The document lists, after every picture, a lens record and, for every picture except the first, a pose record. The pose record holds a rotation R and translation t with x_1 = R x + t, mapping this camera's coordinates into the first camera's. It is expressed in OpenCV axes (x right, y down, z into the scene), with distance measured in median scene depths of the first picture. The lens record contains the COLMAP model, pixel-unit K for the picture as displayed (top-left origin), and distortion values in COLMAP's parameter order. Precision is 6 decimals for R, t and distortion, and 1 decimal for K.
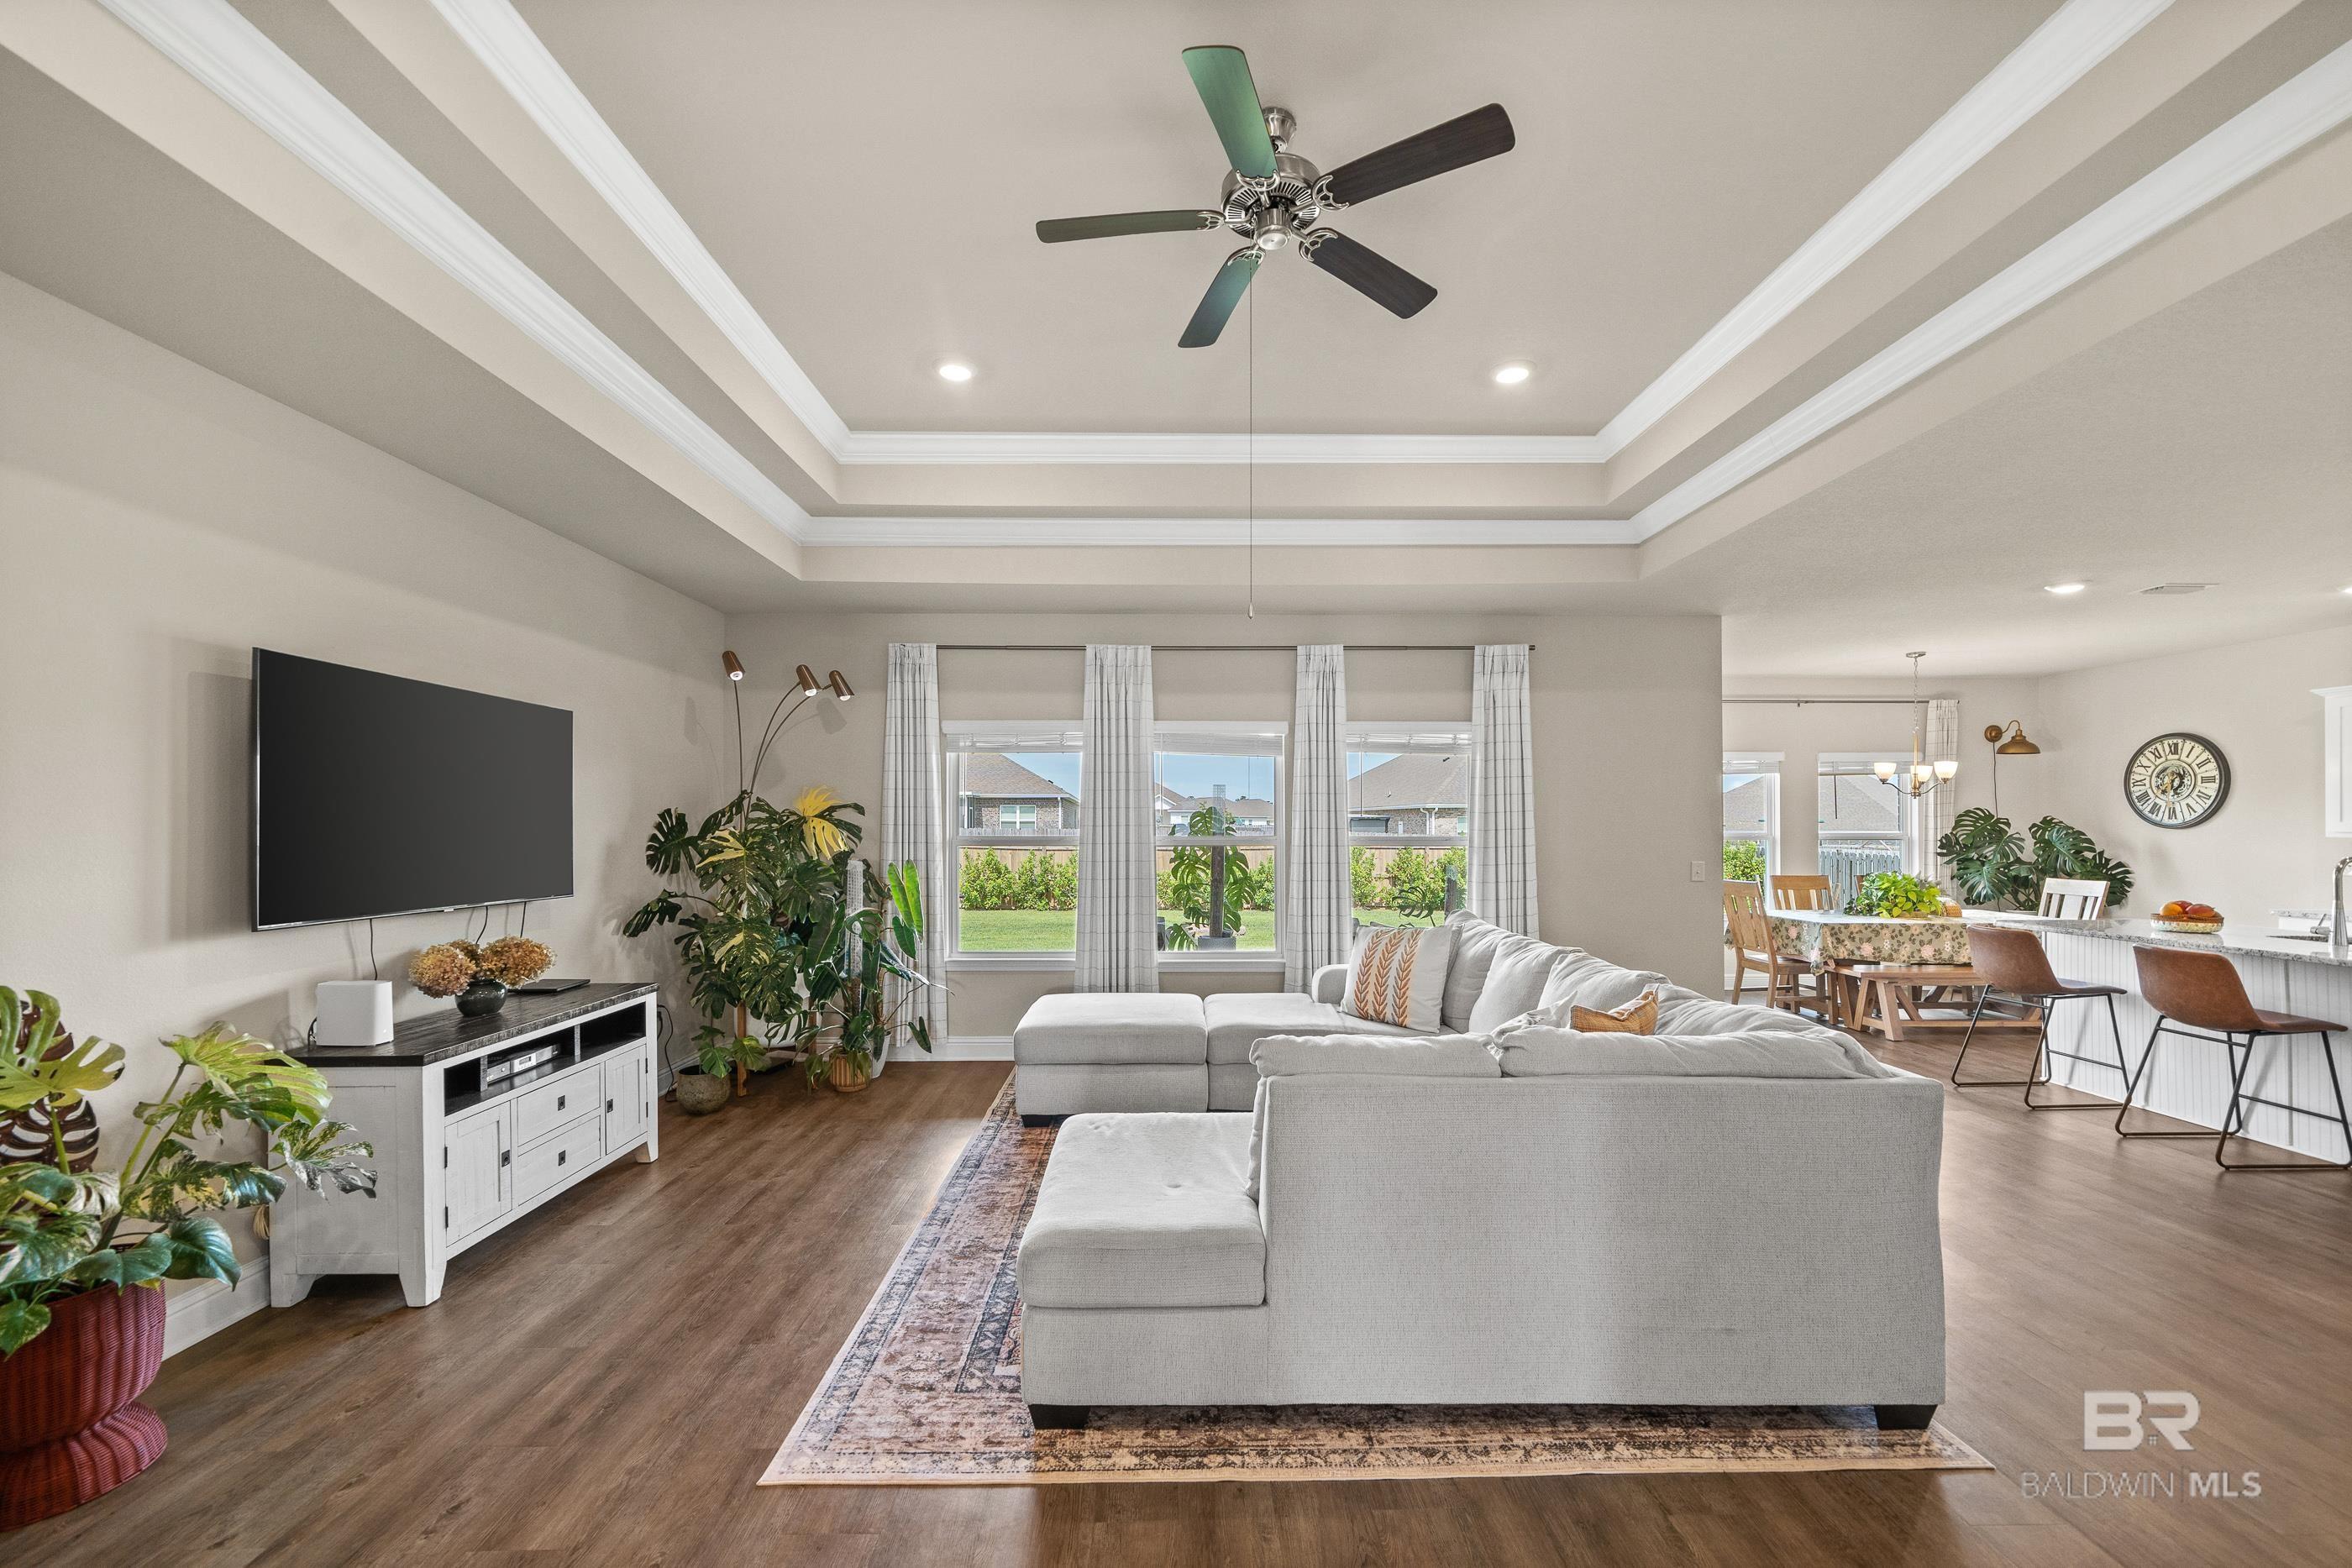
lens RADIAL K [[933.7, 0, 1160.3], [0, 933.7, 821.6], [0, 0, 1]] dist [-0.004834, 0.000242]
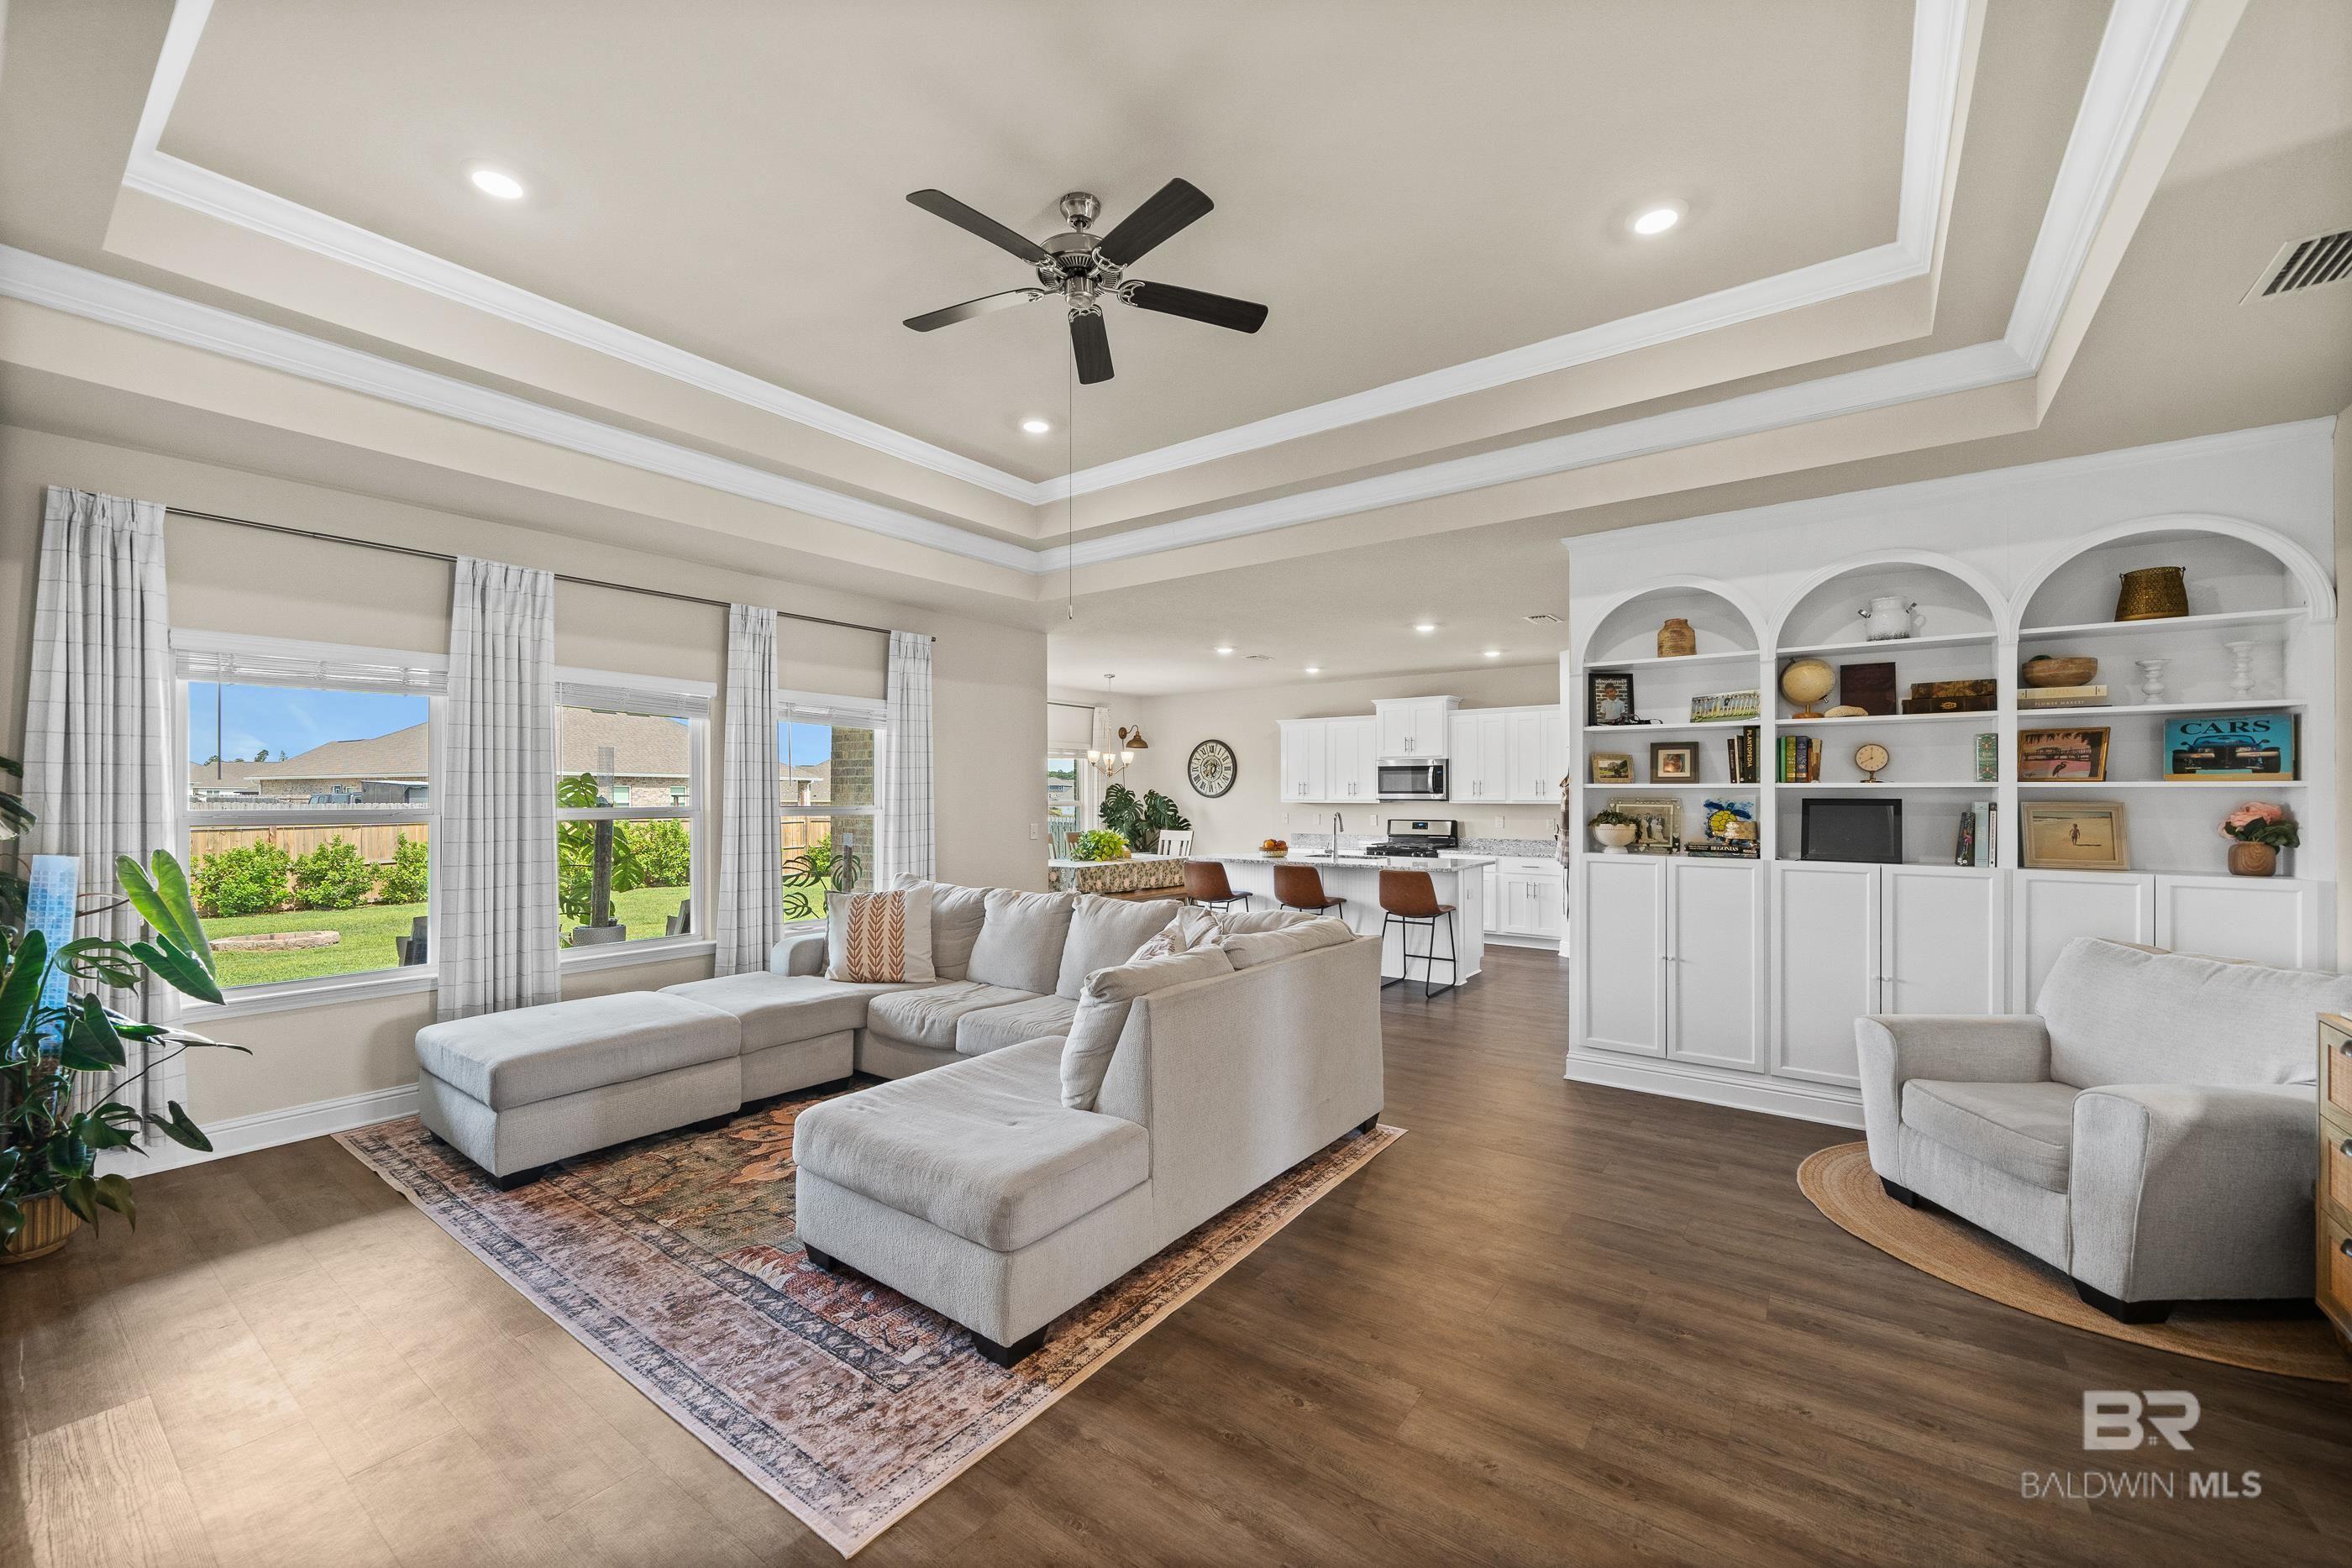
lens RADIAL K [[933.7, 0, 1169.4], [0, 933.7, 789.1], [0, 0, 1]] dist [-0.004834, 0.000242]
pose [[0.598136, 0.006010, 0.801372, -0.337026], [-0.003356, 0.999982, -0.004994, 0.000986], [-0.801387, 0.000297, 0.598146, 0.087586]]
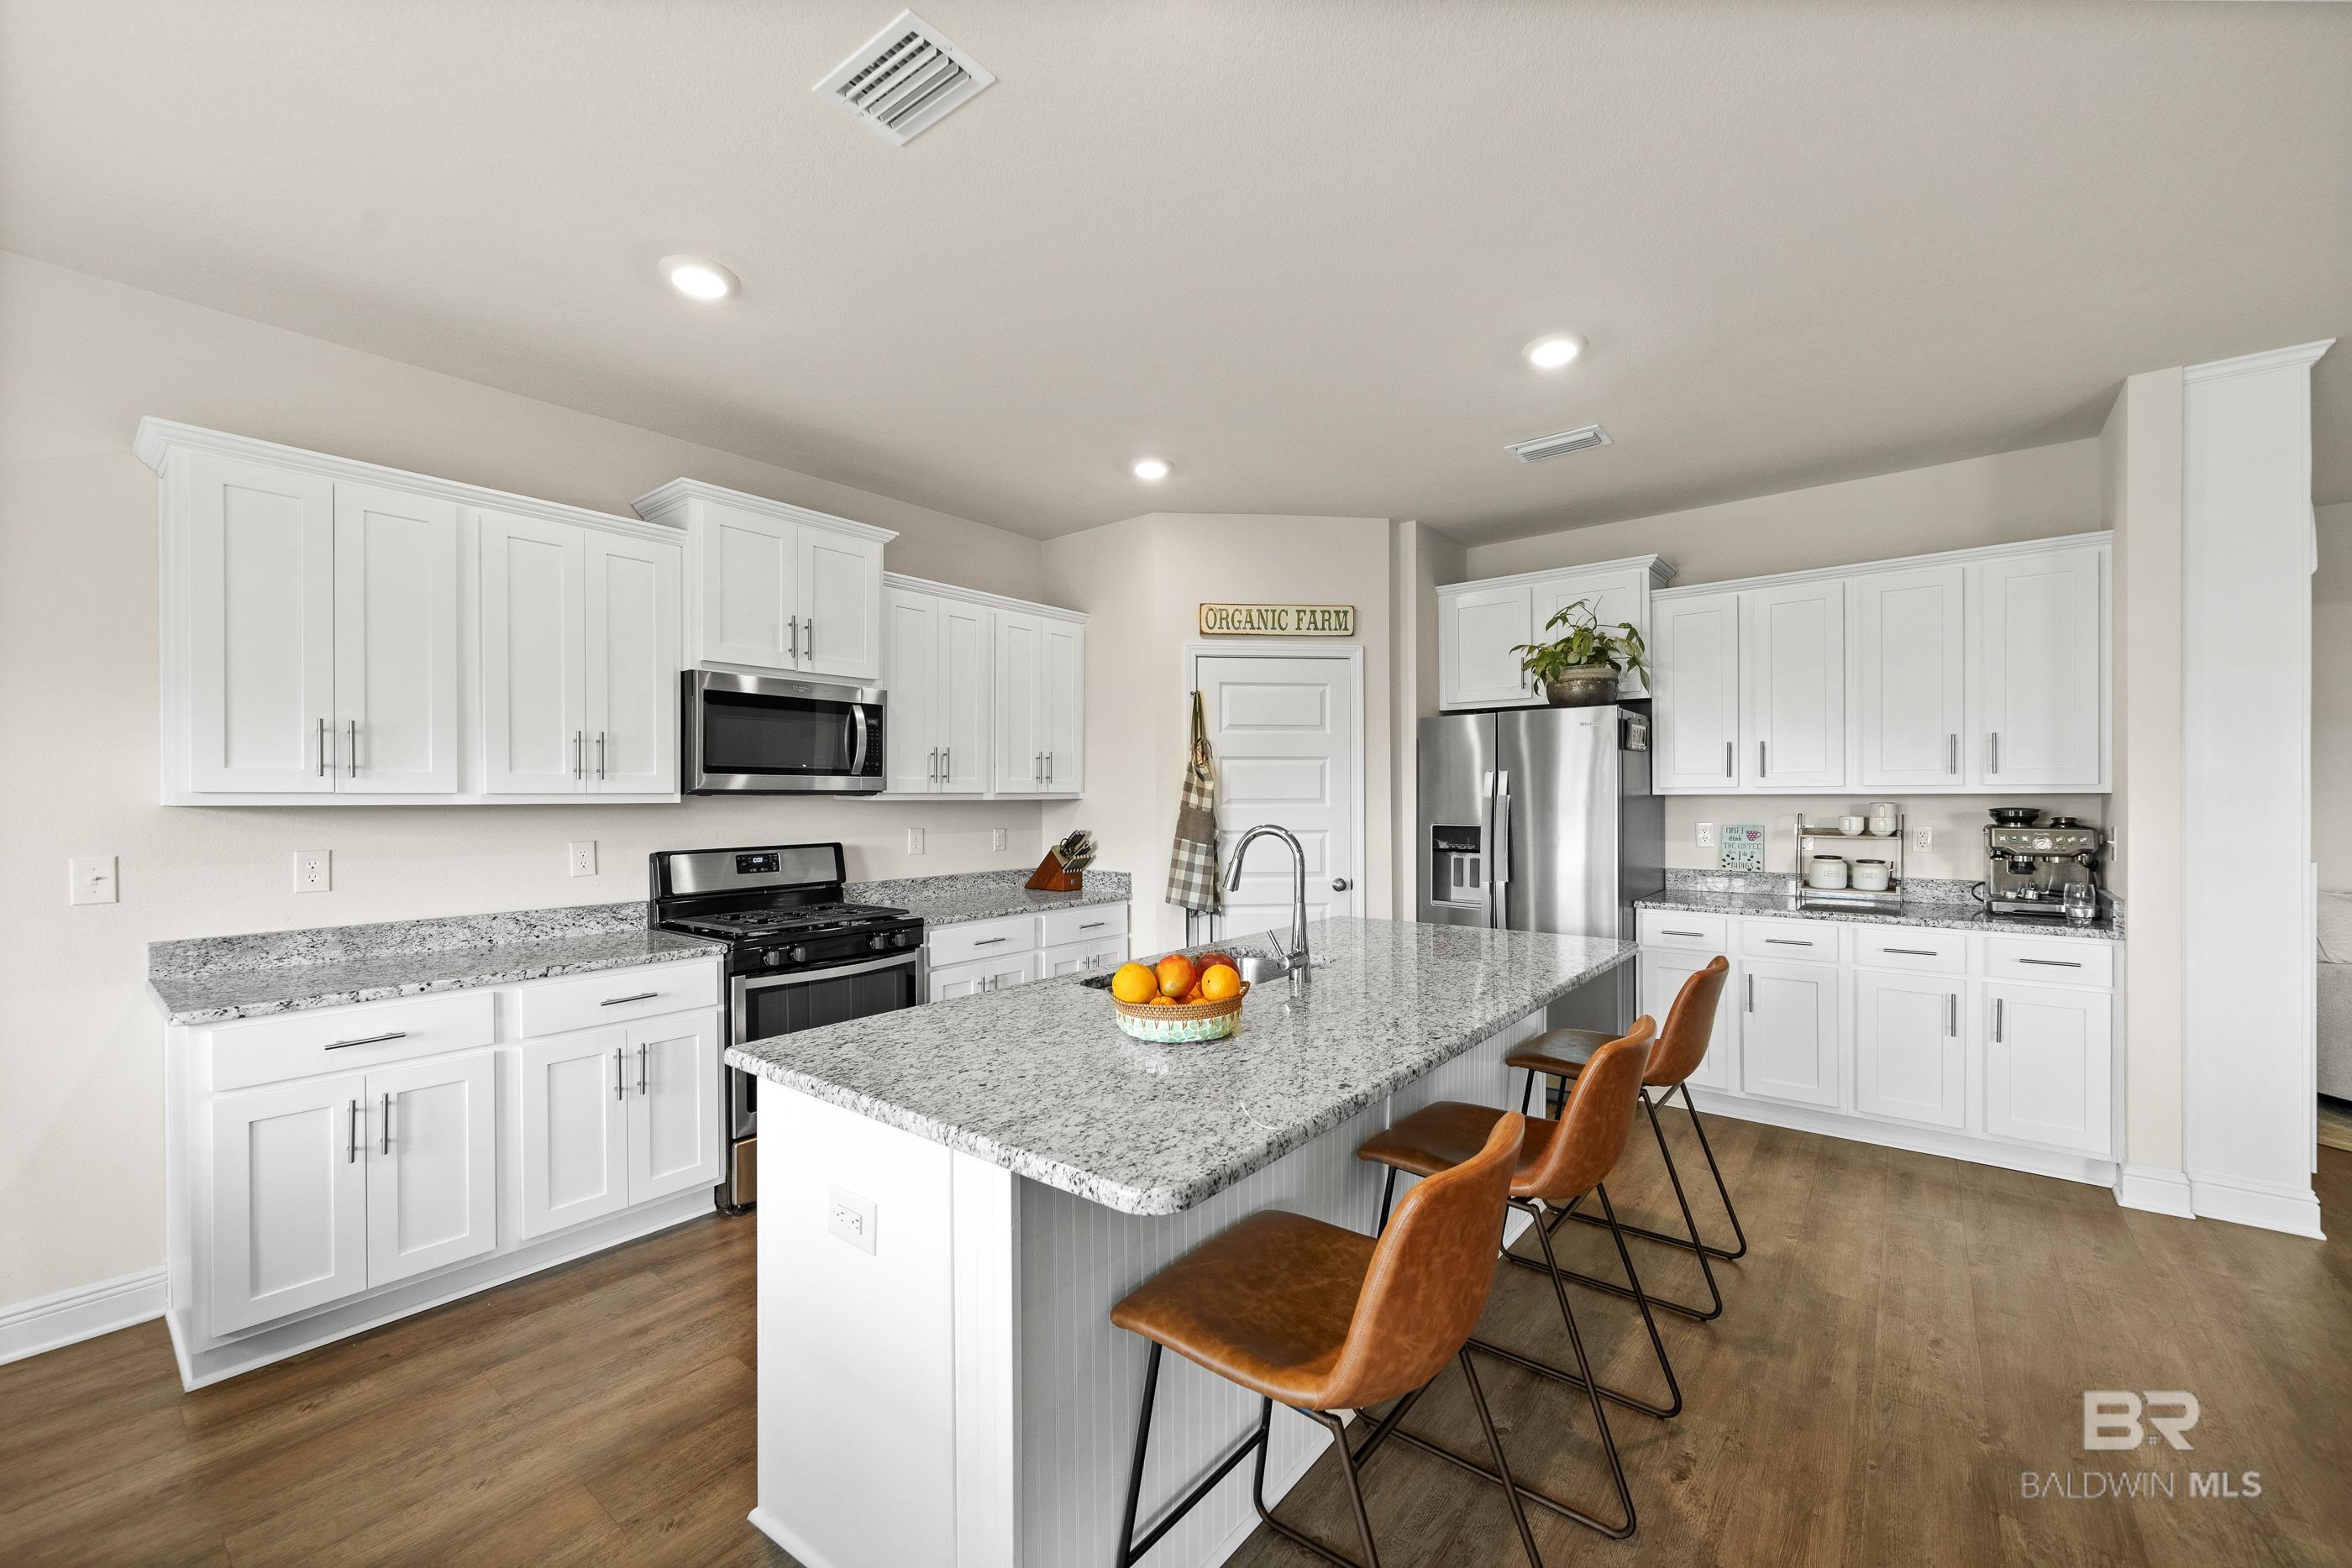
lens RADIAL K [[933.7, 0, 1185.4], [0, 933.7, 802.5], [0, 0, 1]] dist [-0.004834, 0.000242]
pose [[-0.788133, 0.003058, 0.615497, 0.696658], [0.004799, 0.999988, 0.001177, 0.017478], [-0.615486, 0.003881, -0.788138, 1.063859]]
